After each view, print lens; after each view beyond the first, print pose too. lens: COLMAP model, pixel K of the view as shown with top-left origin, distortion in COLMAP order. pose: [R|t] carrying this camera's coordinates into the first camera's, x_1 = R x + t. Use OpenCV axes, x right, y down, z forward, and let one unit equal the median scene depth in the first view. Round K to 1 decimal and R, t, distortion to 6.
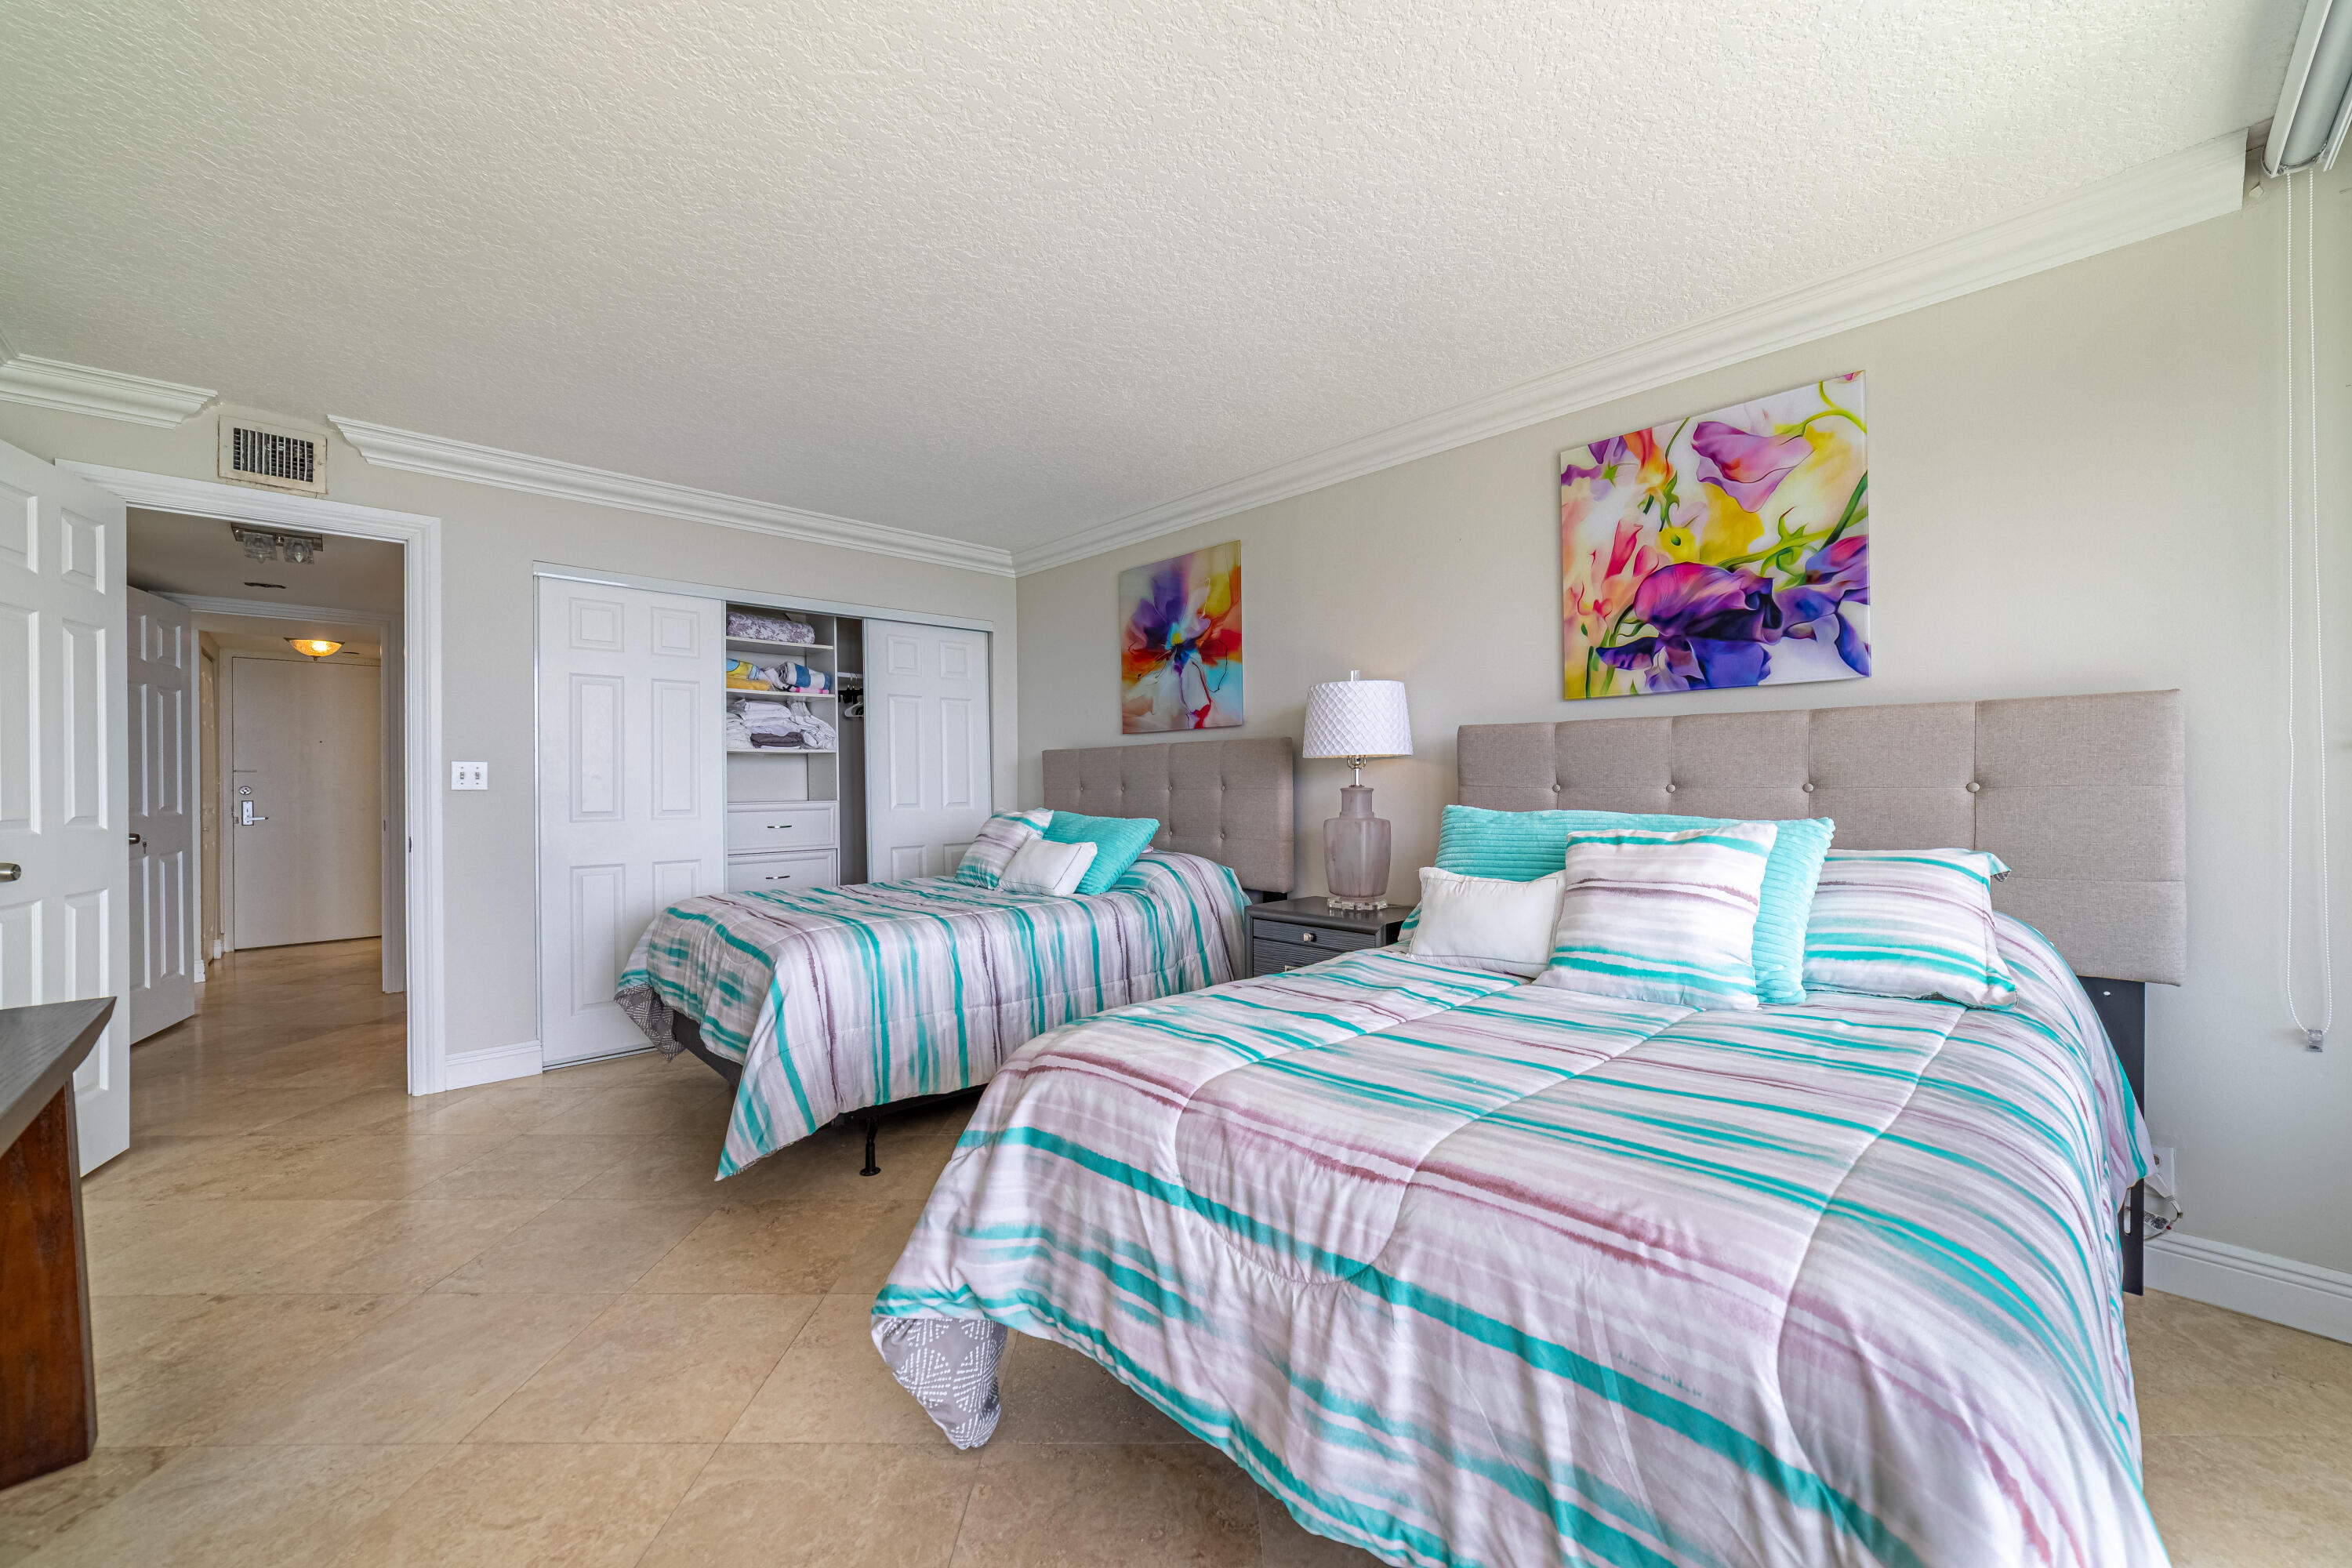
lens RADIAL K [[922.4, 0, 1168.5], [0, 922.4, 781.9], [0, 0, 1]] dist [-0.004425, -0.000018]
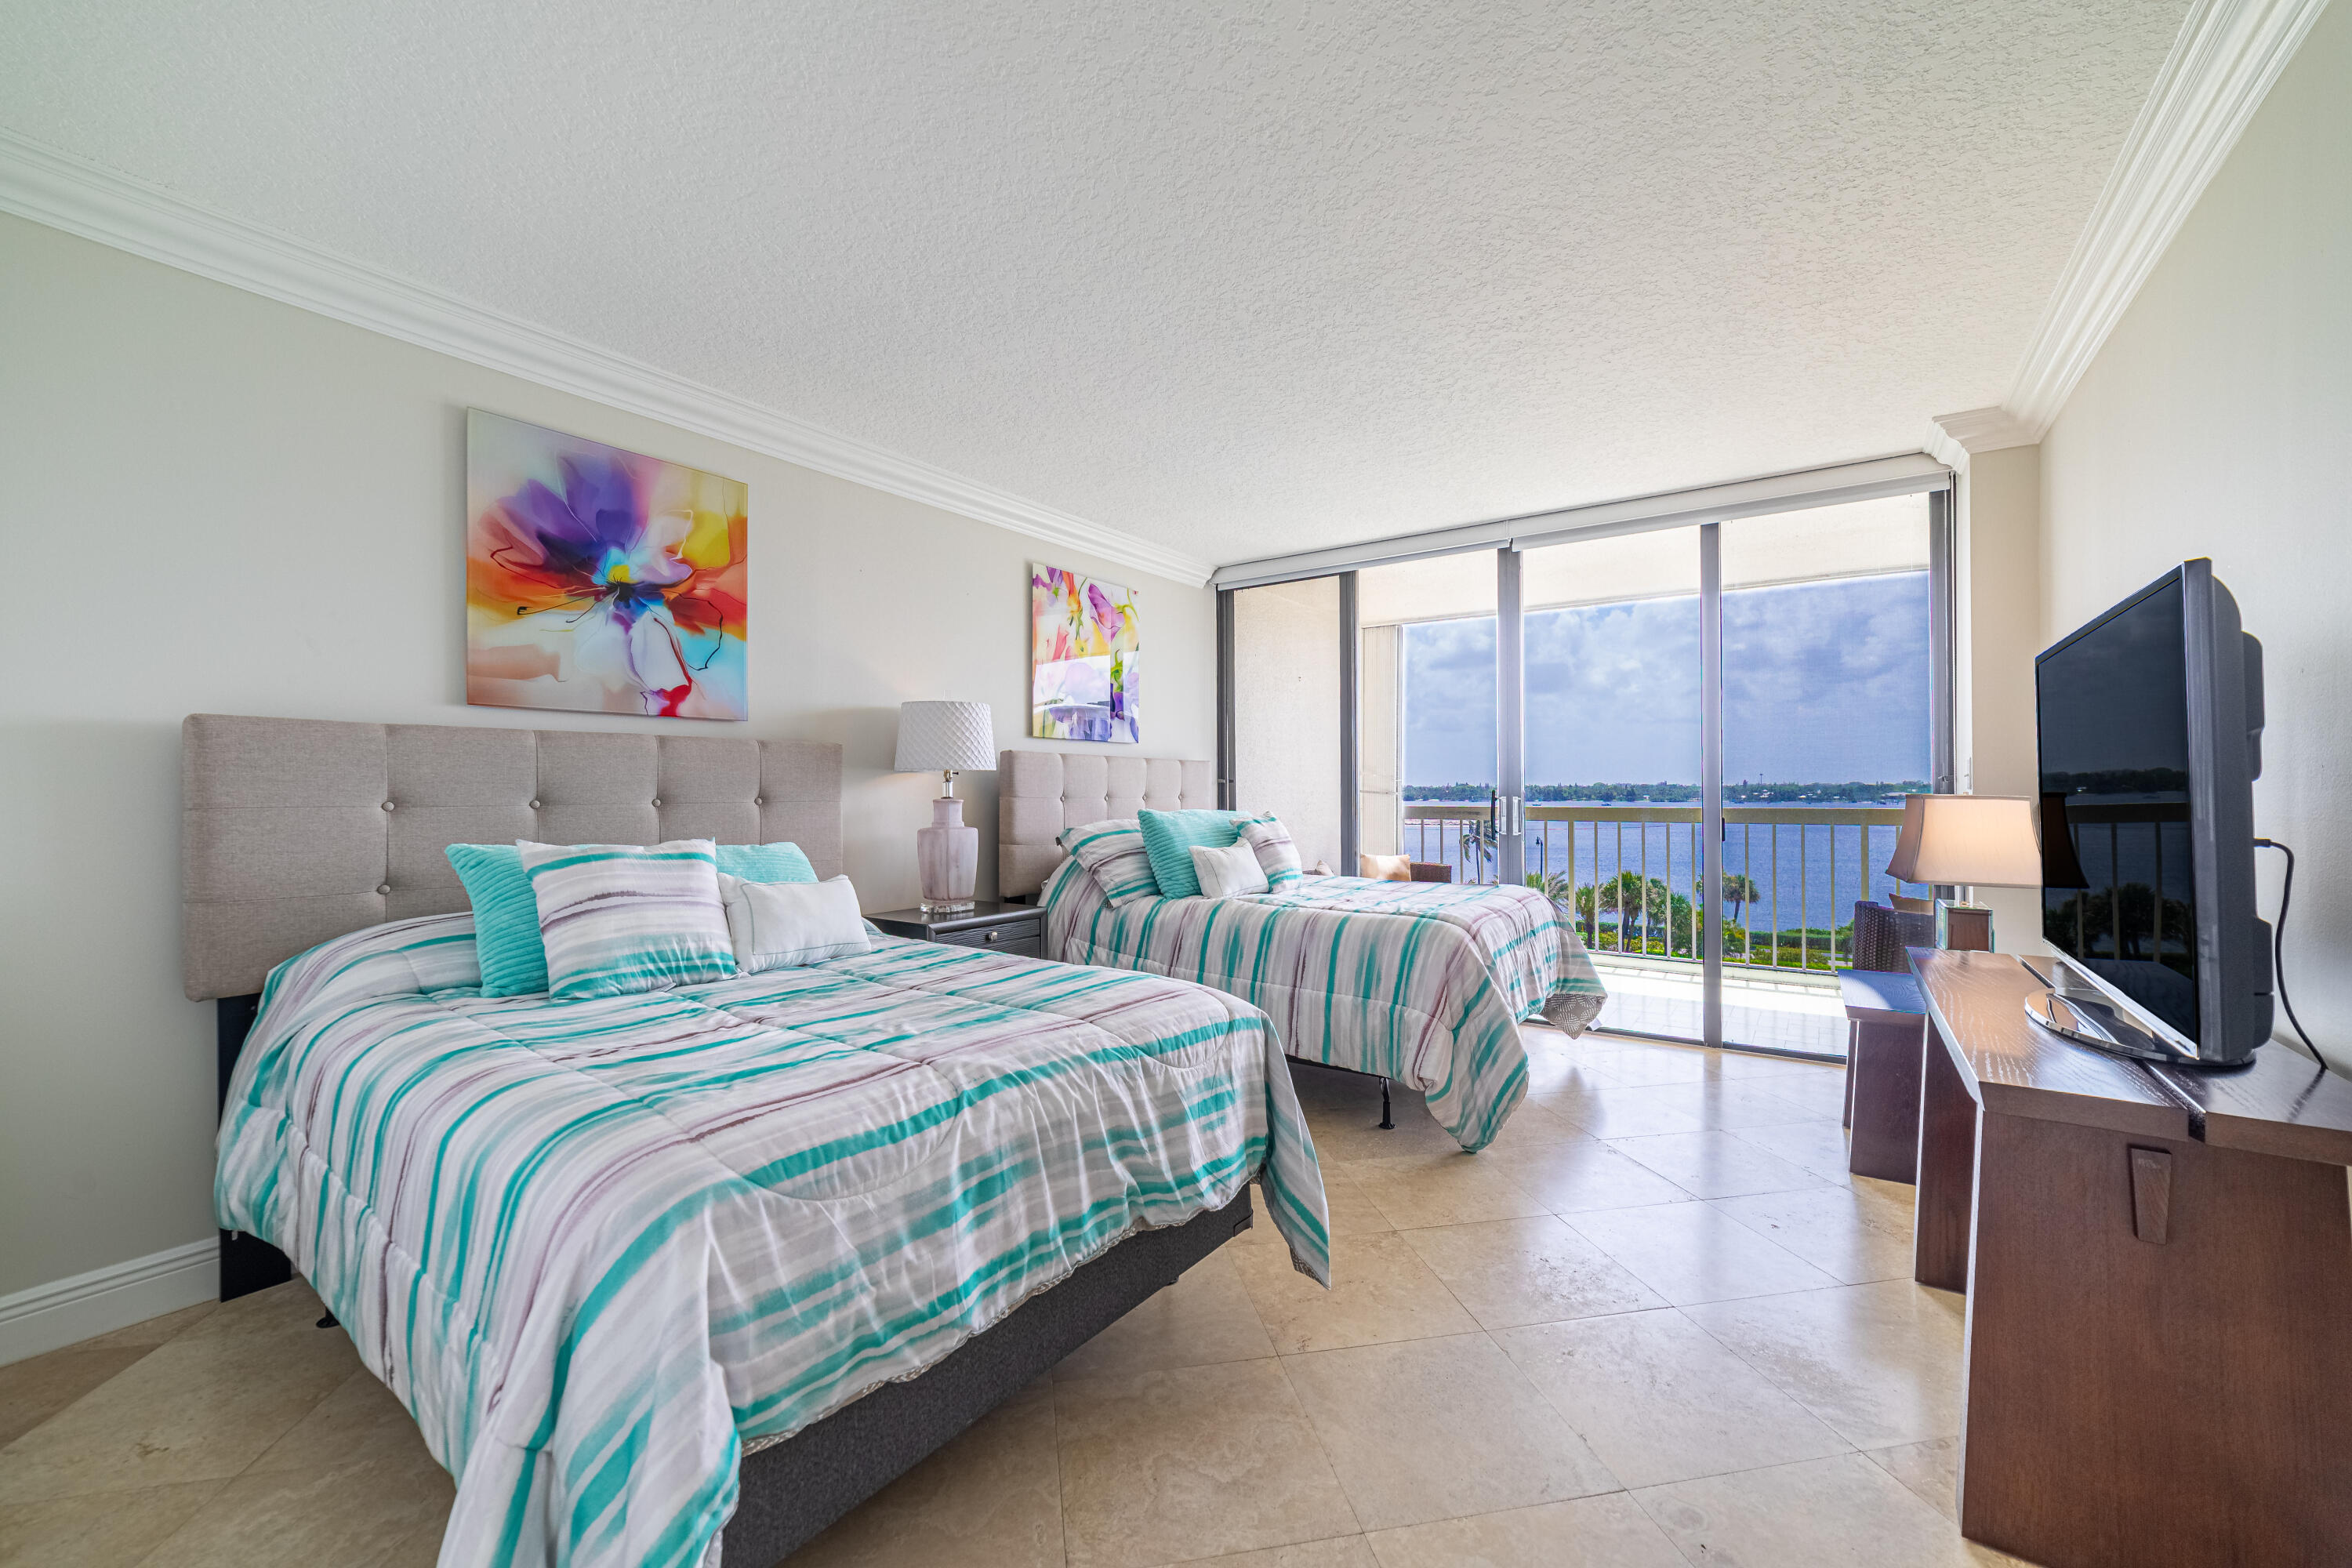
lens RADIAL K [[922.4, 0, 1168.9], [0, 922.4, 785.6], [0, 0, 1]] dist [-0.004425, -0.000018]
pose [[-0.190215, 0.016103, 0.981610, -0.725331], [0.004766, 0.999869, -0.015478, 0.006395], [-0.981731, 0.001734, -0.190267, 0.768791]]
